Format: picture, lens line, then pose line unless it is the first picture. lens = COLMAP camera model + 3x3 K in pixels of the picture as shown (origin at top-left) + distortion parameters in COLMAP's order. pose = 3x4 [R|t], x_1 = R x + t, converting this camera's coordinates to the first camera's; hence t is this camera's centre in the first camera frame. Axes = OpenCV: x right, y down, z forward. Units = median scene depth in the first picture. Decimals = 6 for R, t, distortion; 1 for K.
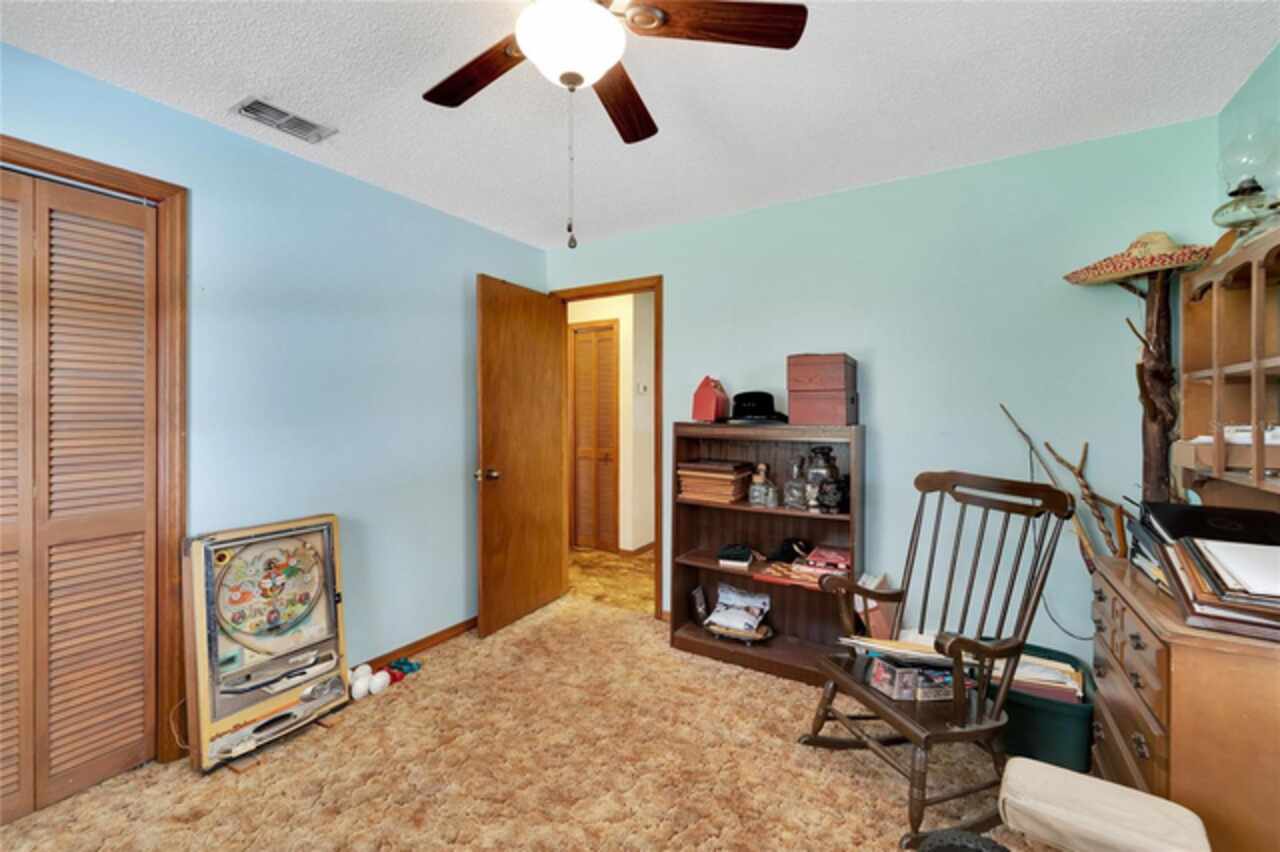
lens RADIAL K [[515.0, 0, 642.1], [0, 515.0, 414.3], [0, 0, 1]] dist [0.001374, -0.002377]
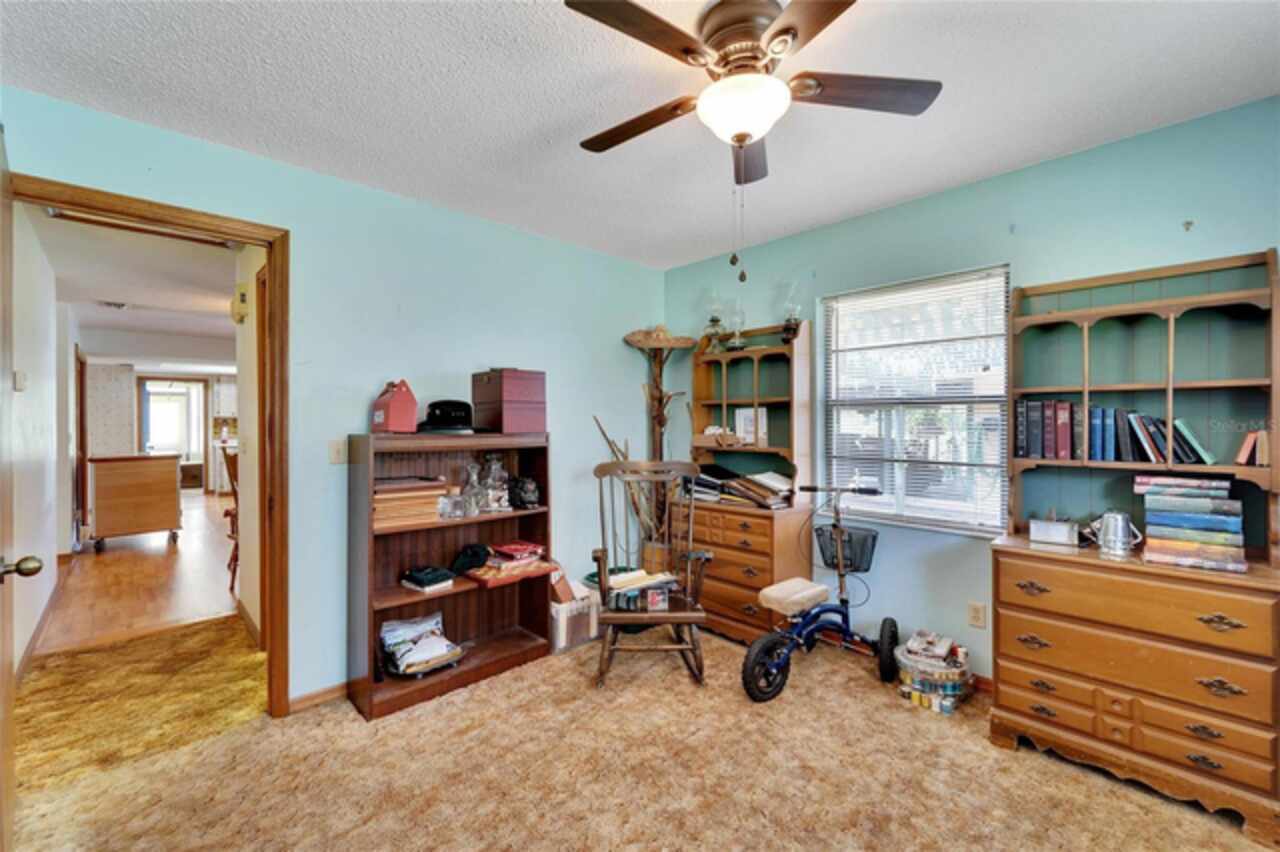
lens RADIAL K [[515.0, 0, 629.3], [0, 515.0, 425.0], [0, 0, 1]] dist [0.001374, -0.002377]
pose [[0.281538, -0.011703, 0.959479, -0.641792], [0.009892, 0.999908, 0.009294, -0.002839], [-0.959499, 0.006875, 0.281628, 0.438398]]
